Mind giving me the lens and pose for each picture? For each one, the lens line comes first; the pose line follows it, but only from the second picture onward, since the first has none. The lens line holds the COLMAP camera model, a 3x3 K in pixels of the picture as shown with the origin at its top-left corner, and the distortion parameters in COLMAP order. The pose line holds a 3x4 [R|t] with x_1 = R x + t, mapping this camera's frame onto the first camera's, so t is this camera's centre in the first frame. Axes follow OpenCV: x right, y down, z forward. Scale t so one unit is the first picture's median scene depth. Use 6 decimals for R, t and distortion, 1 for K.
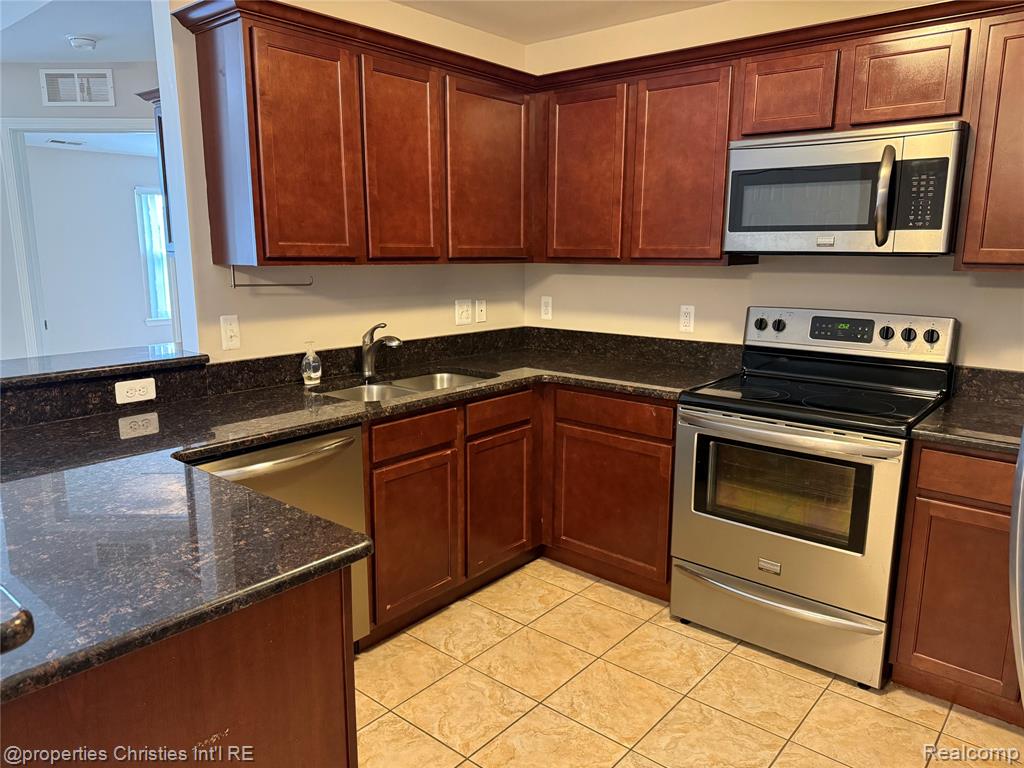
lens RADIAL K [[708.9, 0, 516.4], [0, 708.9, 392.7], [0, 0, 1]] dist [0.088760, -0.134605]
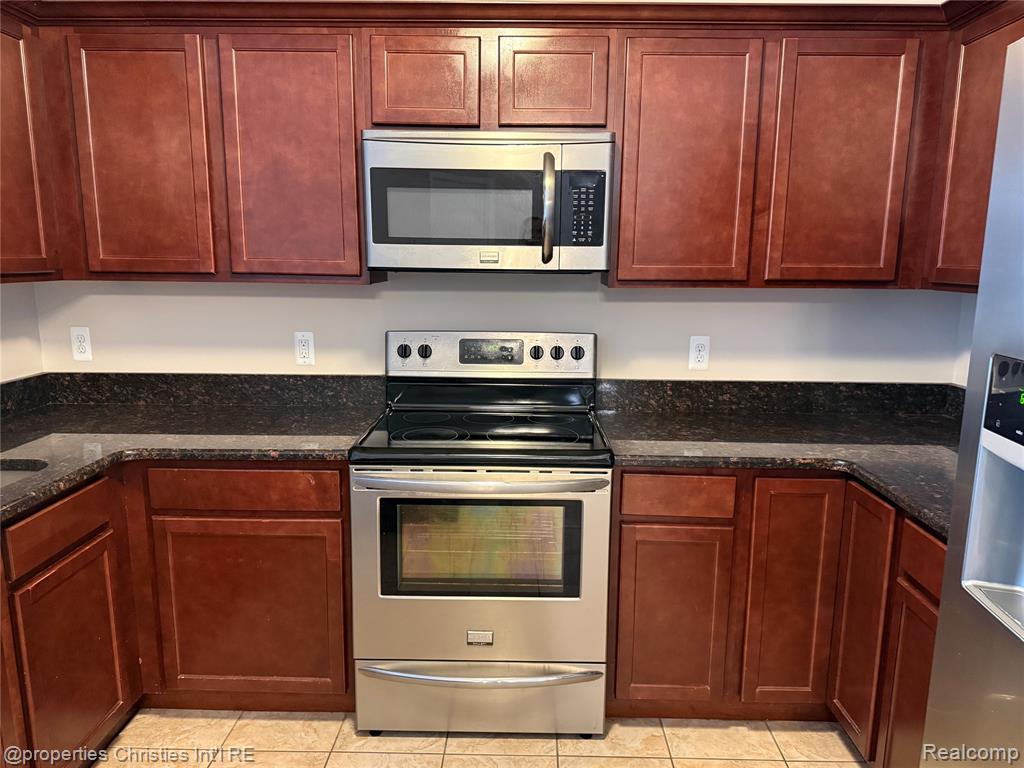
lens RADIAL K [[708.9, 0, 516.4], [0, 708.9, 392.7], [0, 0, 1]] dist [0.088760, -0.134605]
pose [[0.773552, -0.116161, 0.622996, -0.099484], [0.120648, 0.992072, 0.035173, -0.064846], [-0.622143, 0.047955, 0.781434, 0.273919]]
